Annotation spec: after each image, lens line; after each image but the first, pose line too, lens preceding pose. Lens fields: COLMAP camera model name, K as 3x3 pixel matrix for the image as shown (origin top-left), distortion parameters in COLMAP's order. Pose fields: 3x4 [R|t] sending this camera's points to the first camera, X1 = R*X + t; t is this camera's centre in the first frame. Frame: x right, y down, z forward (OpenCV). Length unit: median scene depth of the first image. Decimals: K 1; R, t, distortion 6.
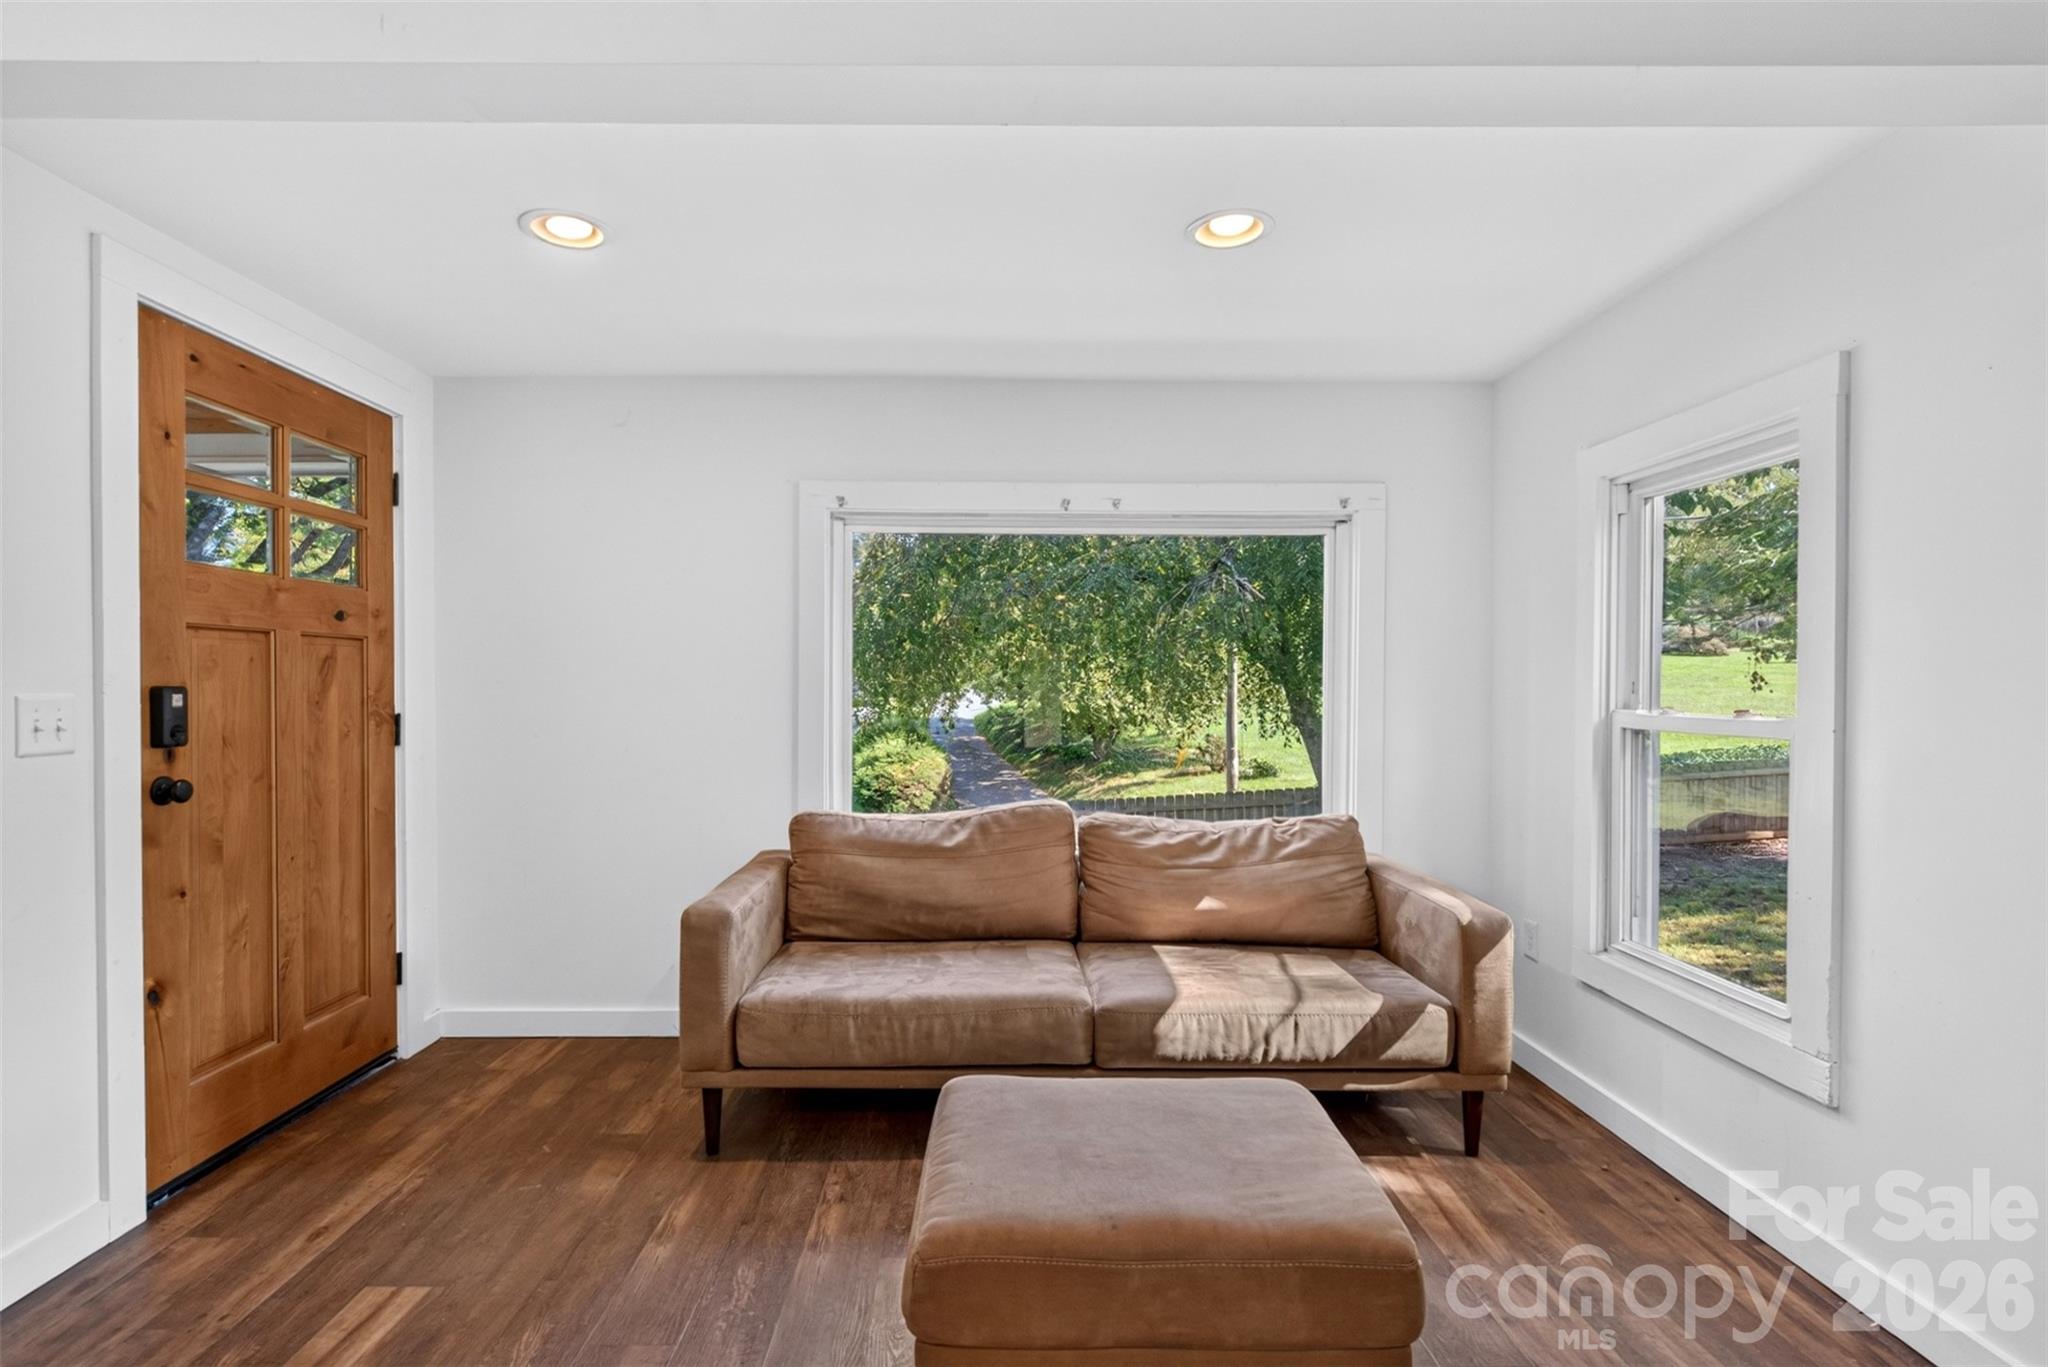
lens RADIAL K [[961.5, 0, 999.8], [0, 961.5, 695.1], [0, 0, 1]] dist [-0.000412, 0.000076]
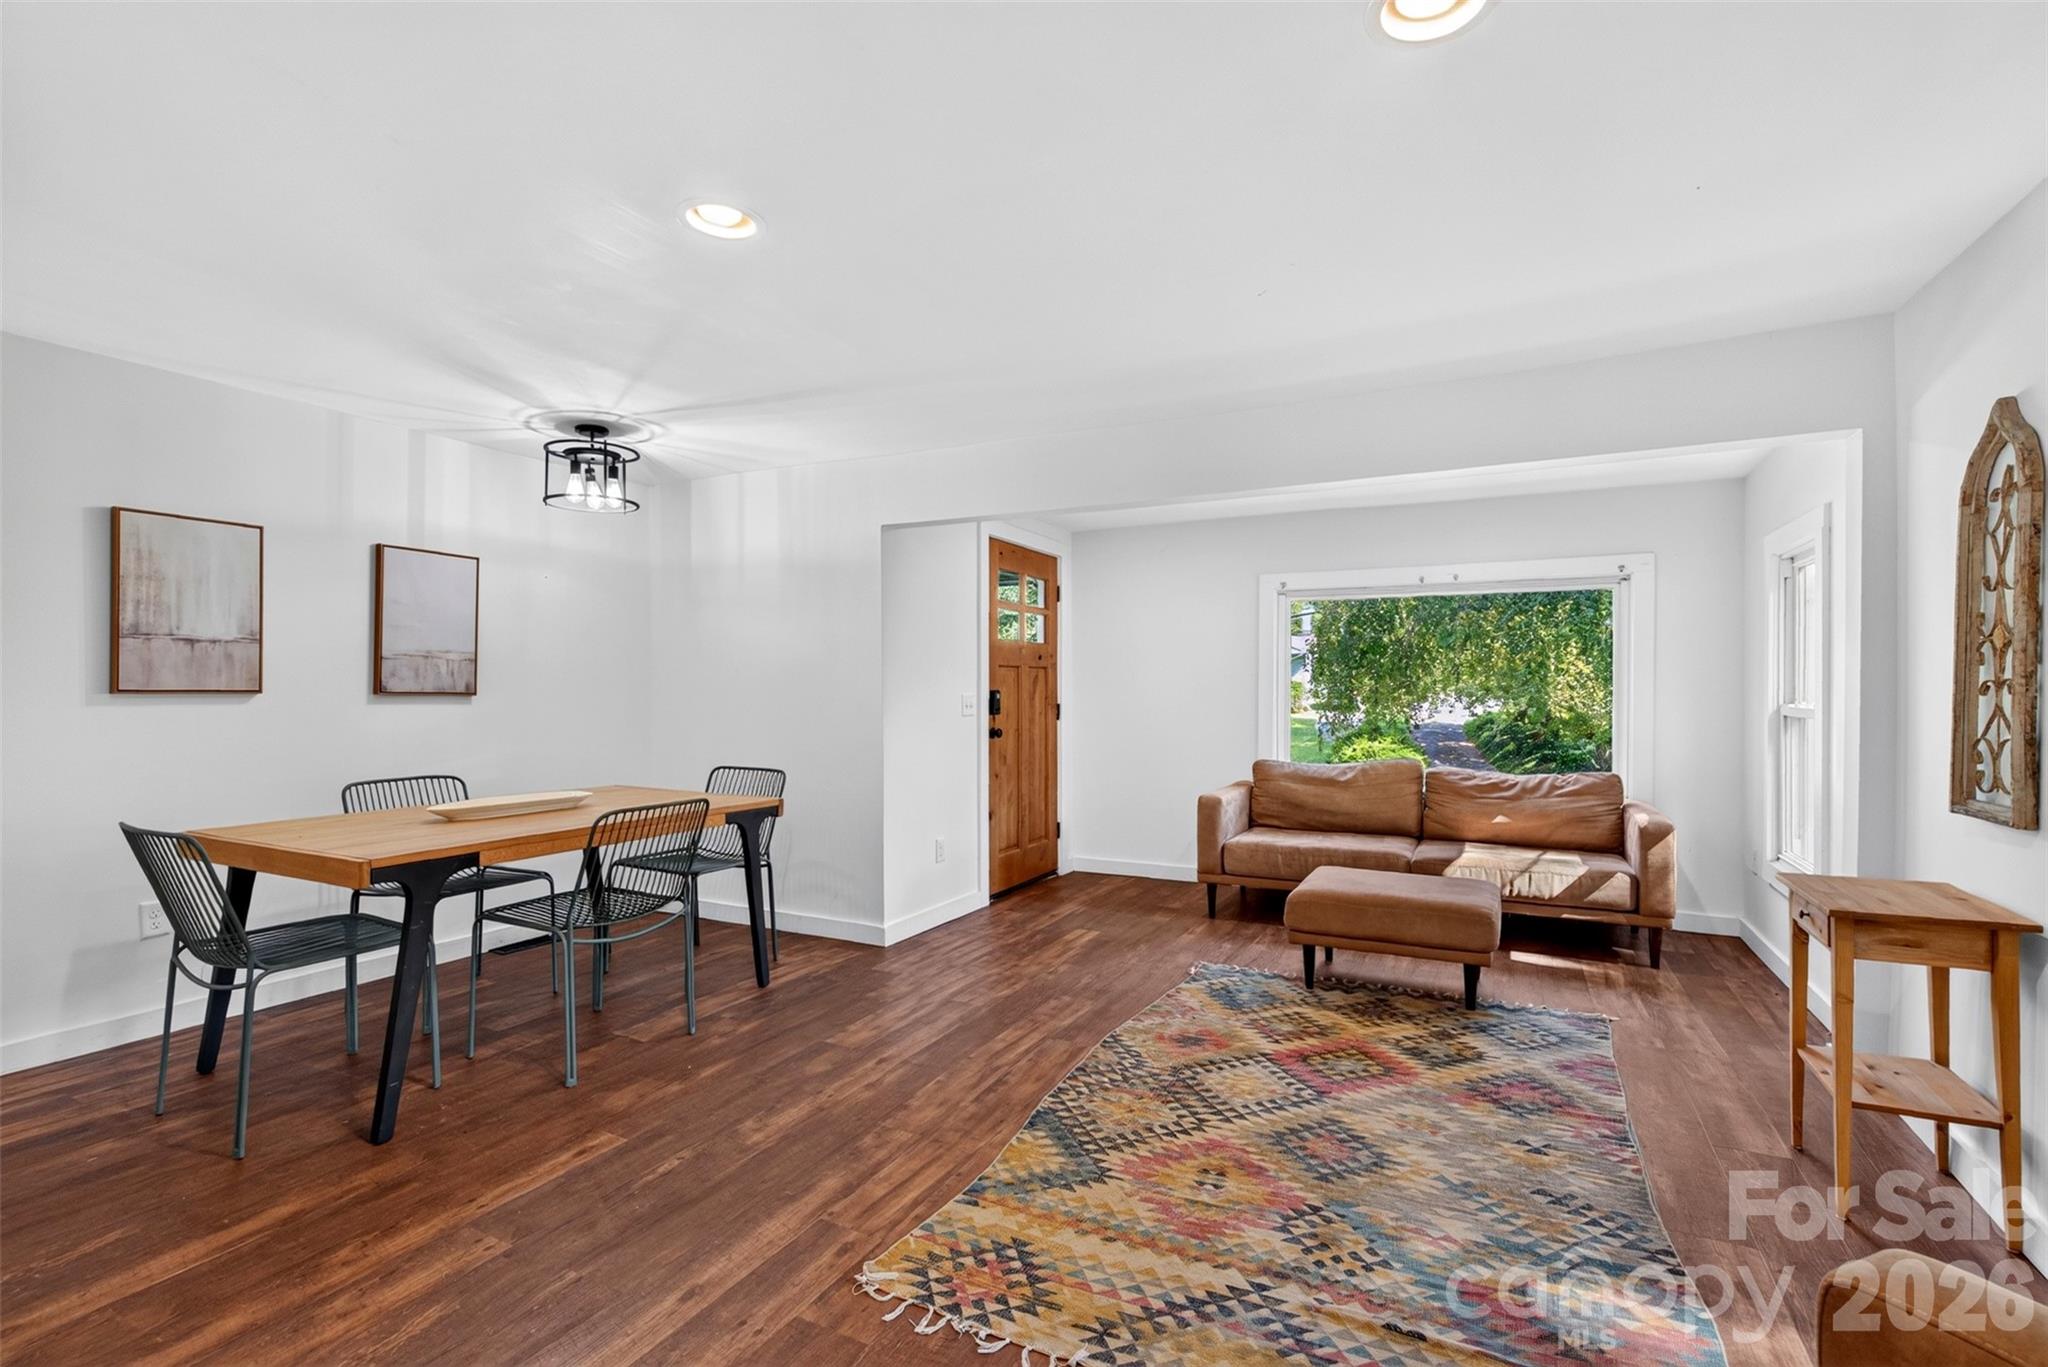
lens RADIAL K [[926.7, 0, 1026.0], [0, 926.7, 693.4], [0, 0, 1]] dist [0.000644, -0.000219]
pose [[0.887249, -0.000082, -0.461291, 0.226028], [-0.003546, 0.999969, -0.007000, 0.011588], [0.461277, 0.007846, 0.887221, -0.814757]]
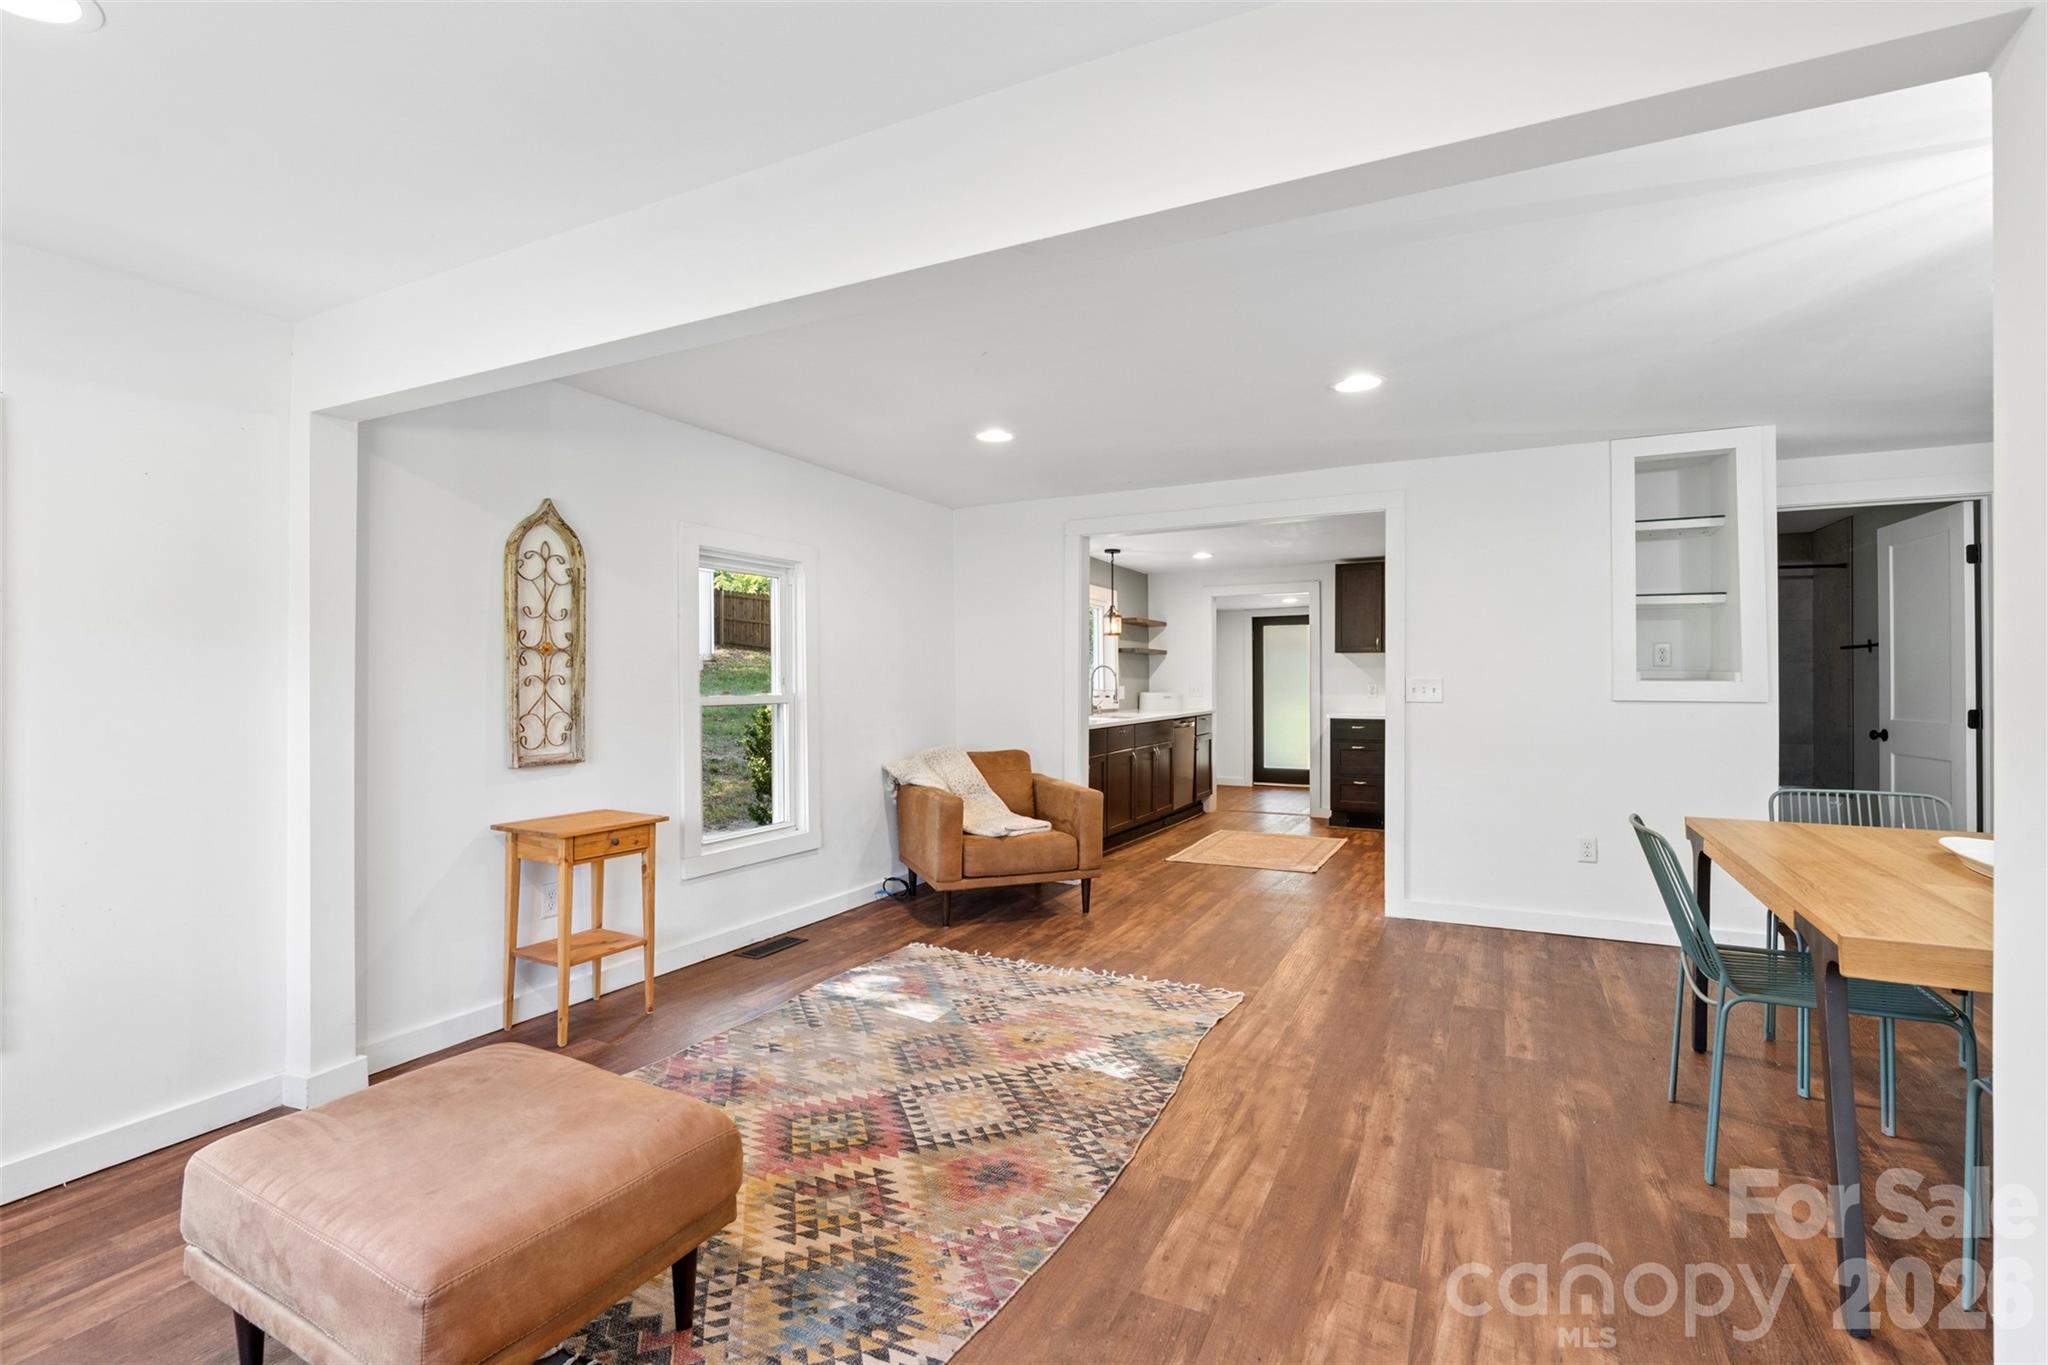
lens RADIAL K [[936.0, 0, 1026.7], [0, 936.0, 675.0], [0, 0, 1]] dist [-0.007805, 0.000997]
pose [[-0.888908, -0.004490, 0.458064, -0.491411], [0.001694, 0.999913, 0.013088, -0.021609], [-0.458083, 0.012410, -0.888823, 0.939367]]
